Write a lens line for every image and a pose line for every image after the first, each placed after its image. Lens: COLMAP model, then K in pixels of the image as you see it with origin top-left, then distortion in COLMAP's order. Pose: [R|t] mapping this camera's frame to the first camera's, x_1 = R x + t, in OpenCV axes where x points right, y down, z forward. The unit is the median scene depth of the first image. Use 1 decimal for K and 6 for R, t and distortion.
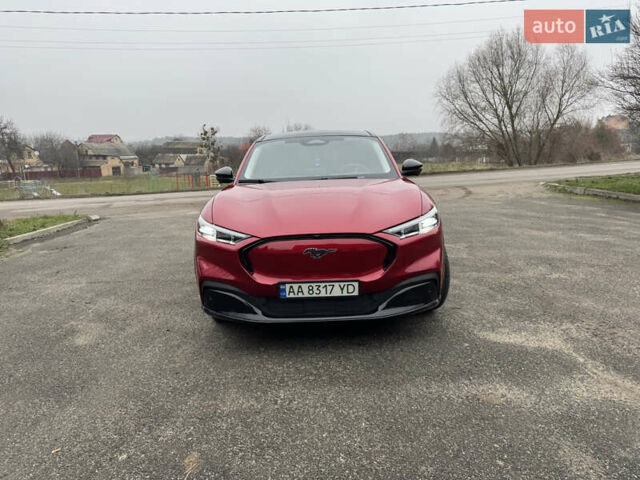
lens RADIAL K [[453.9, 0, 323.5], [0, 453.9, 241.8], [0, 0, 1]] dist [0.068262, -0.087818]
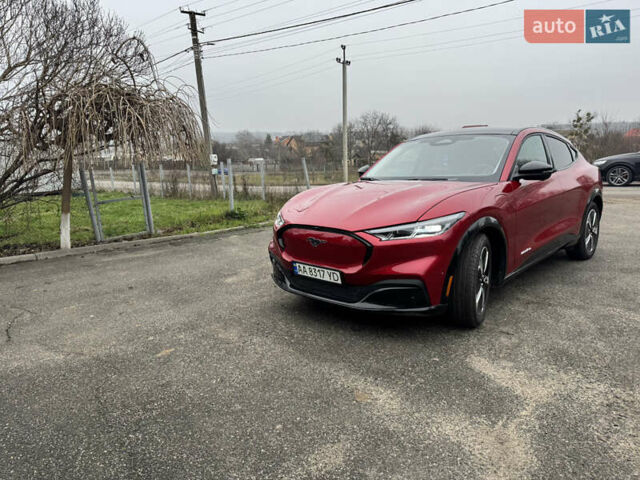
lens RADIAL K [[455.8, 0, 322.0], [0, 455.8, 255.2], [0, 0, 1]] dist [0.048434, -0.002920]
pose [[0.717354, 0.160431, -0.677987, 0.718247], [-0.127927, 0.986912, 0.098176, -0.053167], [0.684864, 0.016306, 0.728489, 0.120868]]
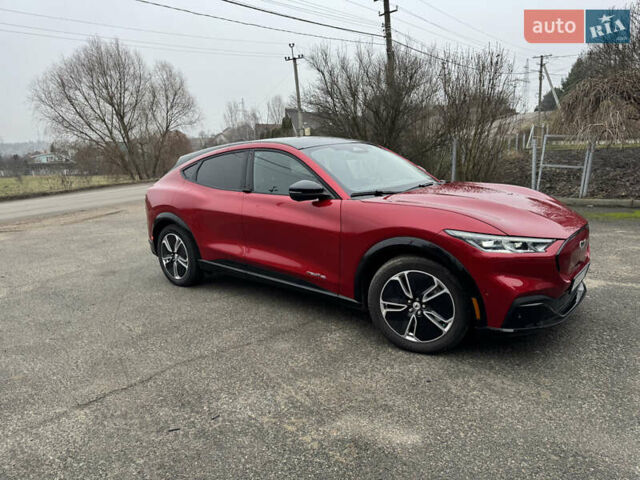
lens RADIAL K [[455.5, 0, 320.0], [0, 455.5, 240.0], [0, 0, 1]] dist [0.071733, -0.092087]
pose [[0.635061, -0.143618, 0.758994, -1.130912], [0.166272, 0.984947, 0.047252, -0.131036], [-0.754355, 0.096192, 0.649381, 0.654637]]
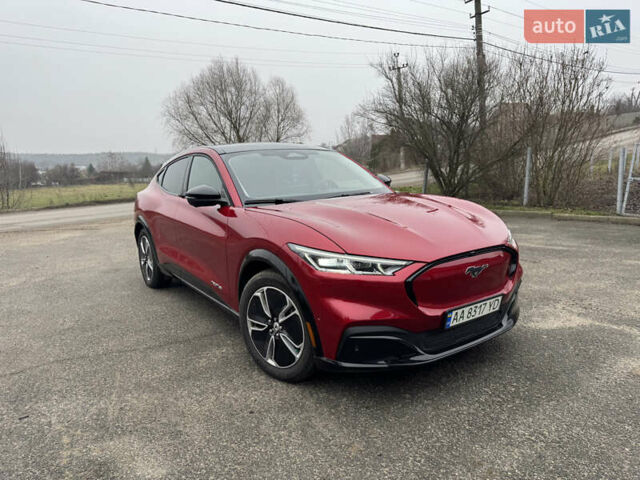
lens RADIAL K [[453.9, 0, 323.5], [0, 453.9, 241.8], [0, 0, 1]] dist [0.068262, -0.087818]
pose [[0.811967, -0.092497, 0.576328, -0.691461], [0.118259, 0.992956, -0.007248, -0.056124], [-0.571598, 0.074041, 0.817187, 0.364194]]
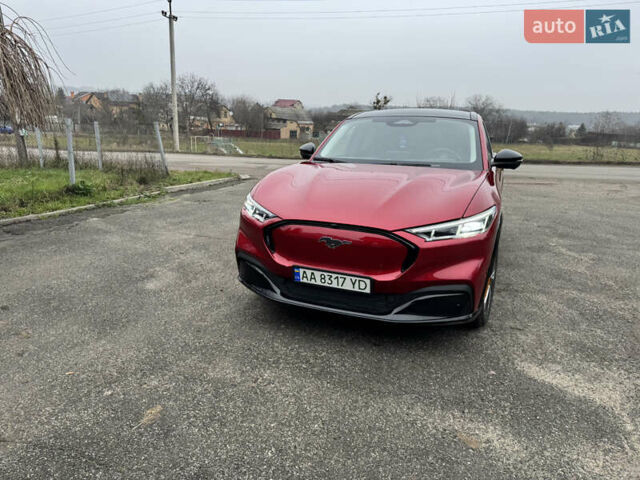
lens RADIAL K [[455.5, 0, 320.0], [0, 455.5, 240.0], [0, 0, 1]] dist [0.071733, -0.092087]
pose [[0.927543, 0.150629, -0.342017, 0.256691], [-0.130984, 0.988154, 0.079970, -0.048033], [0.350011, -0.029377, 0.936285, 0.072615]]
